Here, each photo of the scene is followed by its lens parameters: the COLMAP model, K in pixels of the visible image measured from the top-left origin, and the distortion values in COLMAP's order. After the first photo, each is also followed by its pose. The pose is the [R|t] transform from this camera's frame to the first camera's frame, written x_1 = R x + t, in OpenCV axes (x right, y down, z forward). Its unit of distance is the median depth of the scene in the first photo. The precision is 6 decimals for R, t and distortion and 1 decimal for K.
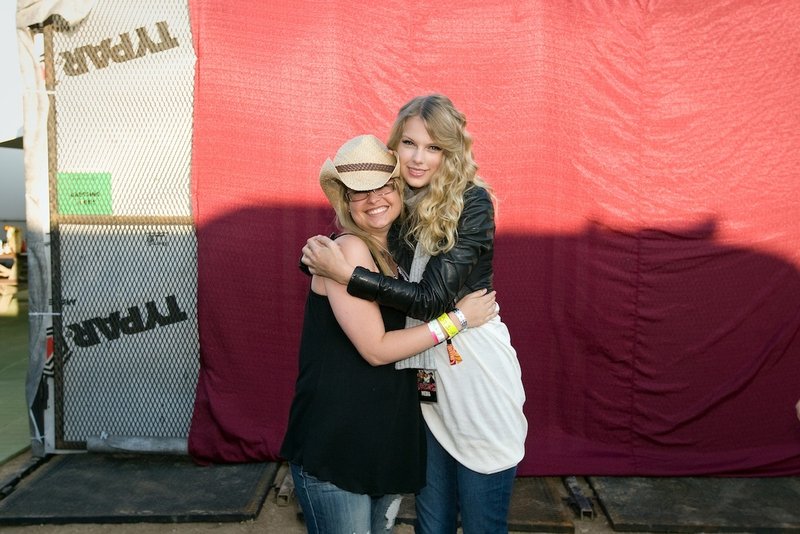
lens RADIAL K [[830.7, 0, 404.1], [0, 830.7, 266.6], [0, 0, 1]] dist [0.023929, 0.000000]
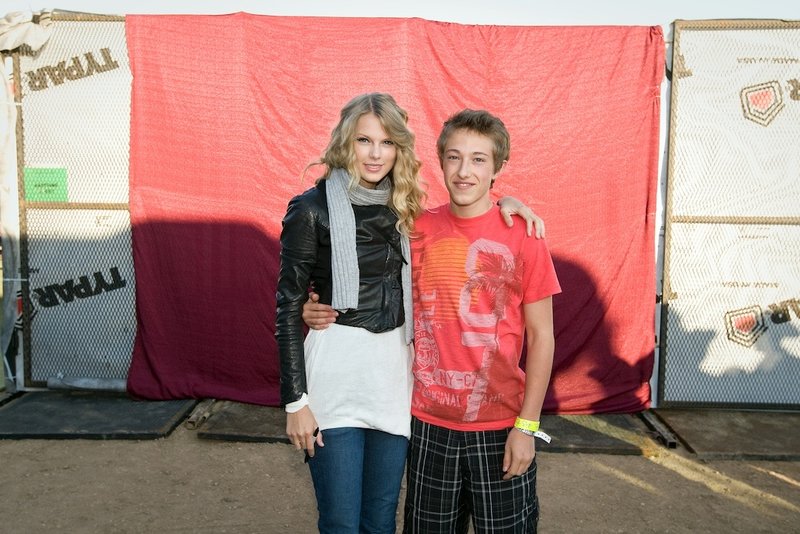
lens RADIAL K [[788.0, 0, 400.5], [0, 788.0, 264.7], [0, 0, 1]] dist [0.014469, 0.000000]
pose [[0.999825, 0.009312, -0.016229, 0.175274], [-0.008931, 0.999686, 0.023421, 0.000718], [0.016442, -0.023272, 0.999594, -0.188880]]
